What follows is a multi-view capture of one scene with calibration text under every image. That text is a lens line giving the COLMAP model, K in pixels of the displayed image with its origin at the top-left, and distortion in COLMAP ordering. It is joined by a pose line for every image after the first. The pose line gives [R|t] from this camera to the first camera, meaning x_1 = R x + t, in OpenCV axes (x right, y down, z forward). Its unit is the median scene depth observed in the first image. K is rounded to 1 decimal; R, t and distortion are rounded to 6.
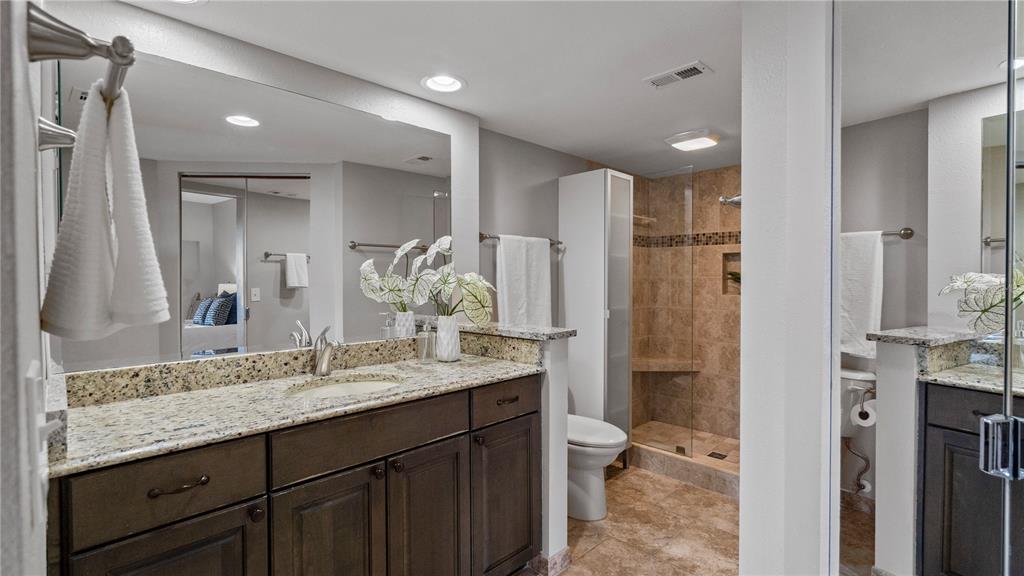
lens RADIAL K [[475.1, 0, 510.7], [0, 475.1, 287.7], [0, 0, 1]] dist [-0.004185, 0.002682]
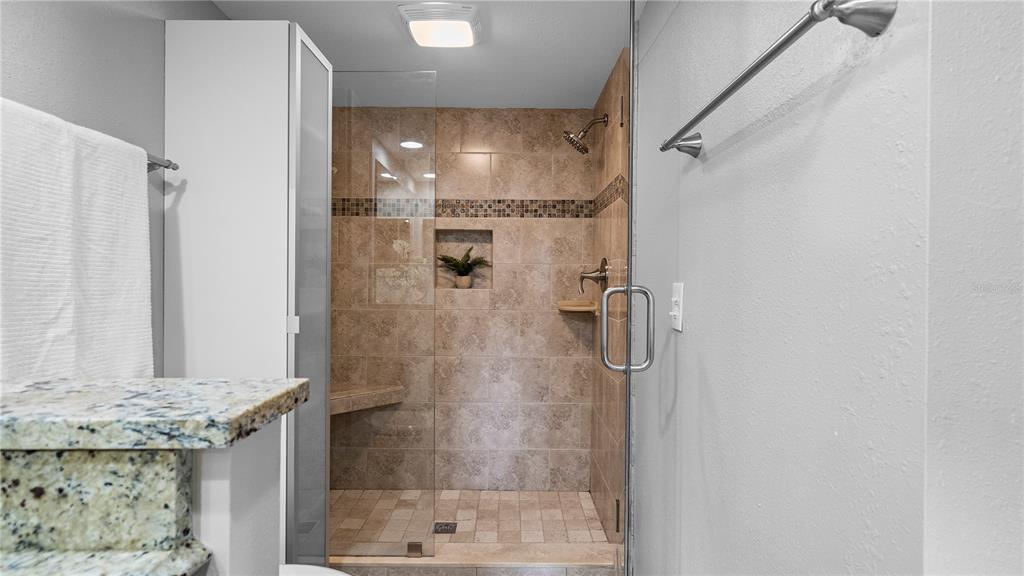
lens RADIAL K [[508.0, 0, 510.2], [0, 508.0, 285.5], [0, 0, 1]] dist [0.001607, -0.000067]
pose [[0.711229, 0.000444, 0.702960, -0.002618], [0.006601, 0.999951, -0.007311, 0.019304], [-0.702930, 0.009840, 0.711191, 0.446413]]
